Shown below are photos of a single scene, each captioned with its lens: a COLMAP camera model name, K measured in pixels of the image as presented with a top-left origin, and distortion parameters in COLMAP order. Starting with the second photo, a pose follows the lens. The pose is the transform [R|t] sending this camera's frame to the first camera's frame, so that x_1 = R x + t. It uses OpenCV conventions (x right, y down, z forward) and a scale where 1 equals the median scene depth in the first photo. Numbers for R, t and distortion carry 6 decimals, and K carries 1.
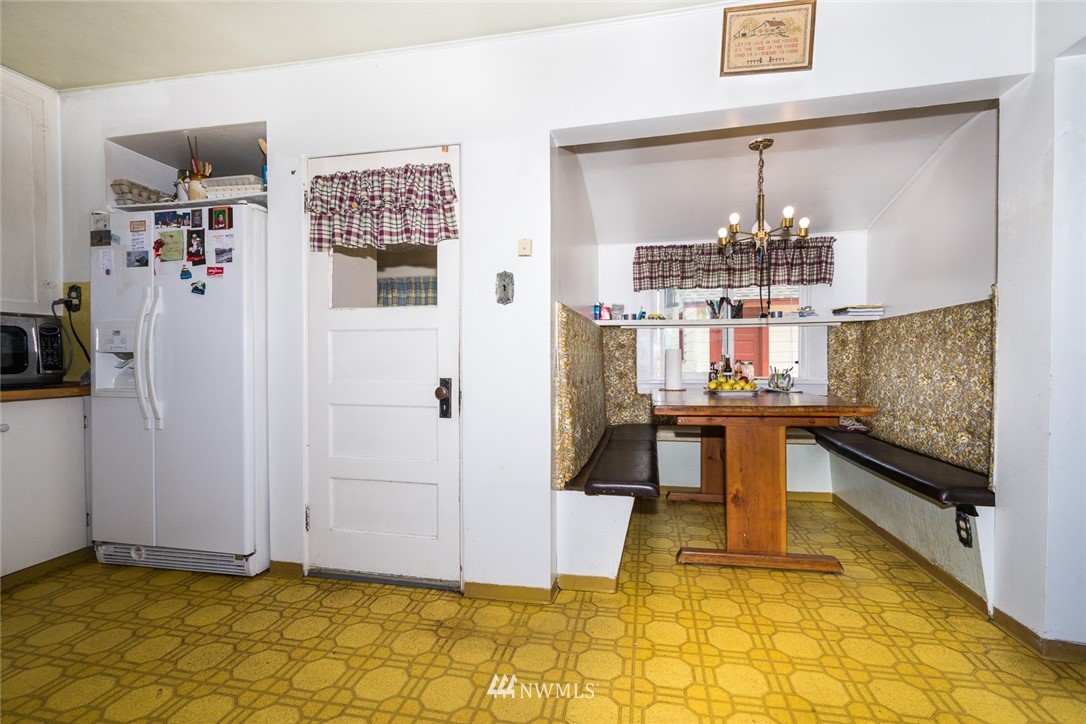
lens RADIAL K [[493.0, 0, 558.8], [0, 493.0, 365.6], [0, 0, 1]] dist [-0.003999, -0.000032]
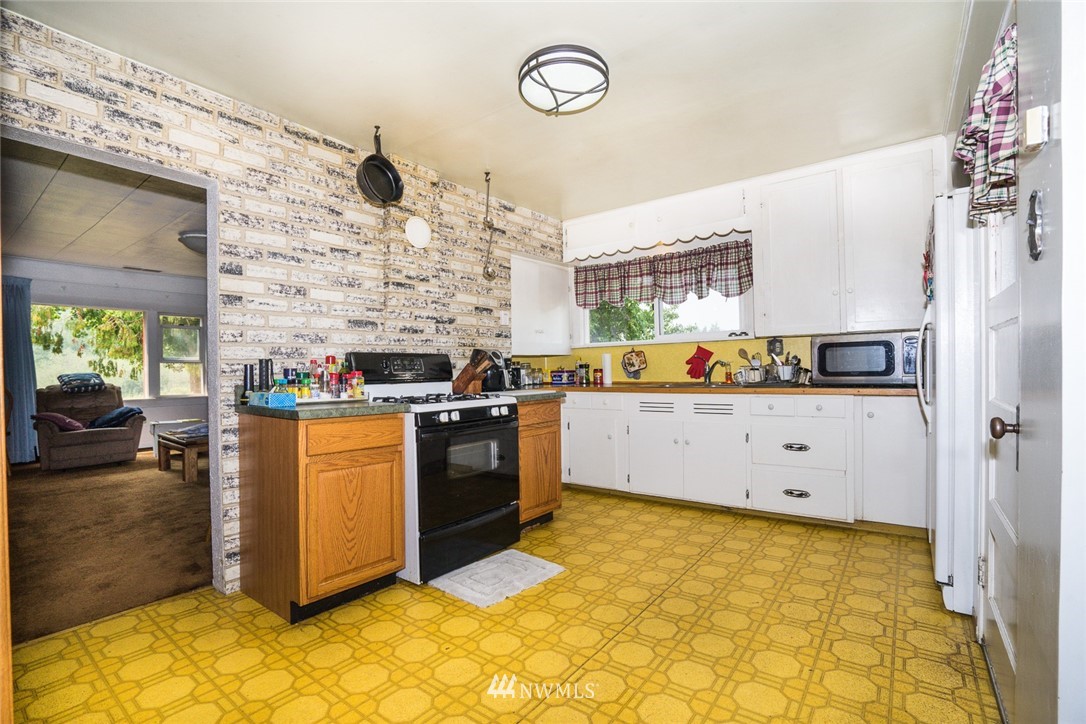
lens RADIAL K [[493.0, 0, 533.6], [0, 493.0, 367.6], [0, 0, 1]] dist [-0.003999, -0.000032]
pose [[-0.442965, 0.013658, -0.896435, 0.514893], [0.000152, 0.999885, 0.015159, -0.026928], [0.896539, 0.006579, -0.442916, 0.727983]]
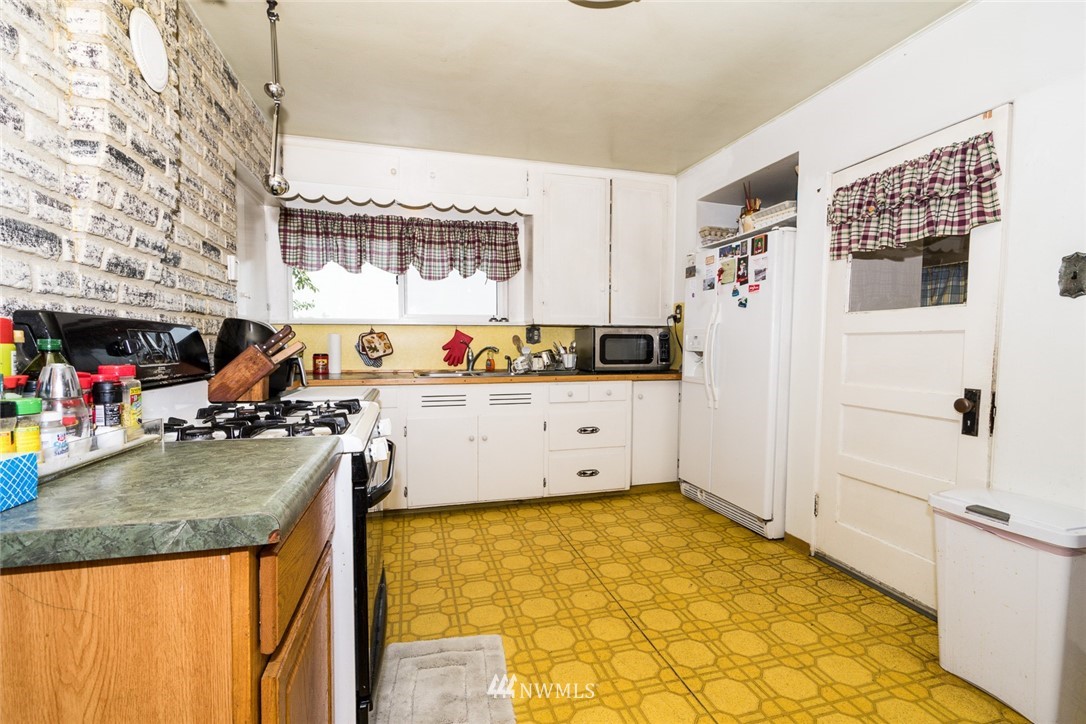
lens RADIAL K [[493.0, 0, 533.1], [0, 493.0, 371.3], [0, 0, 1]] dist [-0.003999, -0.000032]
pose [[0.436162, 0.052130, -0.898357, 0.191767], [-0.025895, 0.998634, 0.045376, -0.022768], [0.899496, 0.003472, 0.436916, -0.052316]]
